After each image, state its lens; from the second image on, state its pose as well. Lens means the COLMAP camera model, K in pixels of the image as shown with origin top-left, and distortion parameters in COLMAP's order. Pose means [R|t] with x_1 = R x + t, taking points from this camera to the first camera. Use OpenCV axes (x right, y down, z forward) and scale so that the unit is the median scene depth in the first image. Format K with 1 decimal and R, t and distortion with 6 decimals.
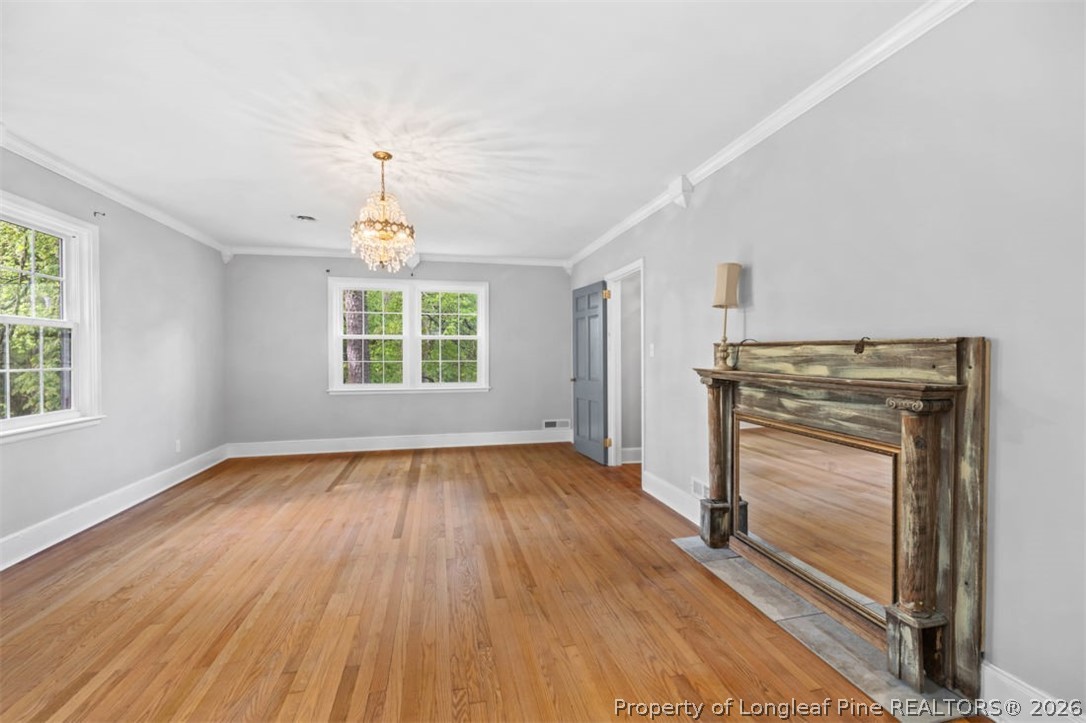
lens RADIAL K [[455.9, 0, 545.3], [0, 455.9, 355.1], [0, 0, 1]] dist [-0.003142, -0.000374]
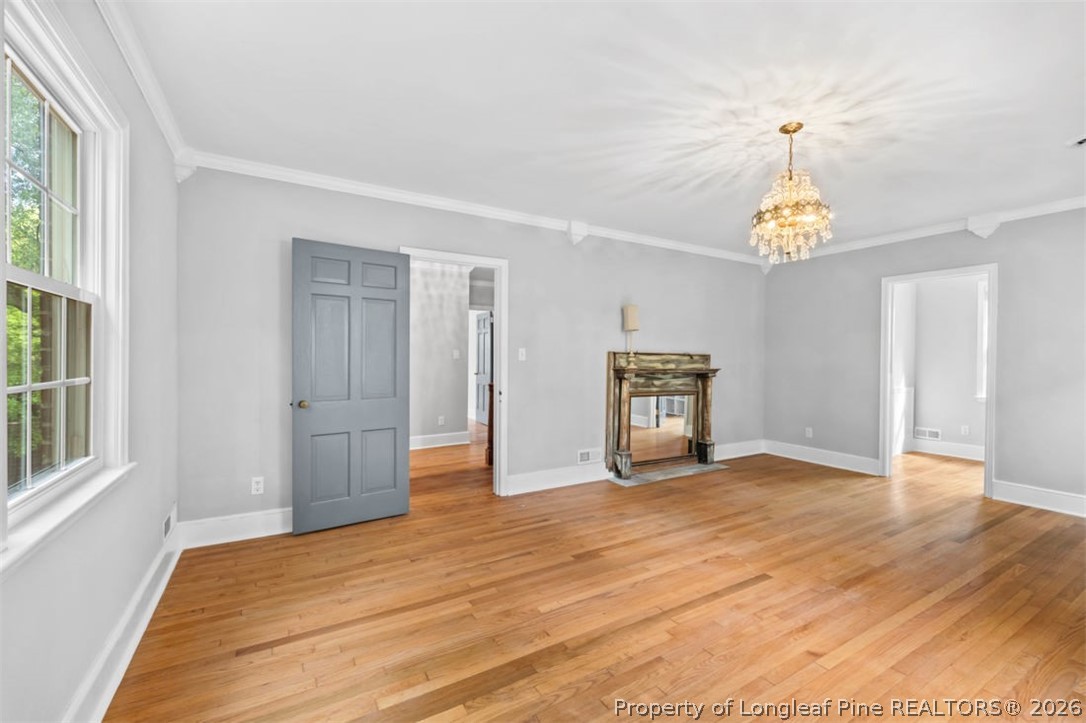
lens RADIAL K [[452.9, 0, 543.6], [0, 452.9, 360.0], [0, 0, 1]] dist [0.000543, 0.000180]
pose [[-0.297820, -0.007258, 0.954594, -1.078327], [-0.003959, 0.999972, 0.006368, -0.006999], [-0.954614, -0.001883, -0.297840, 1.770146]]
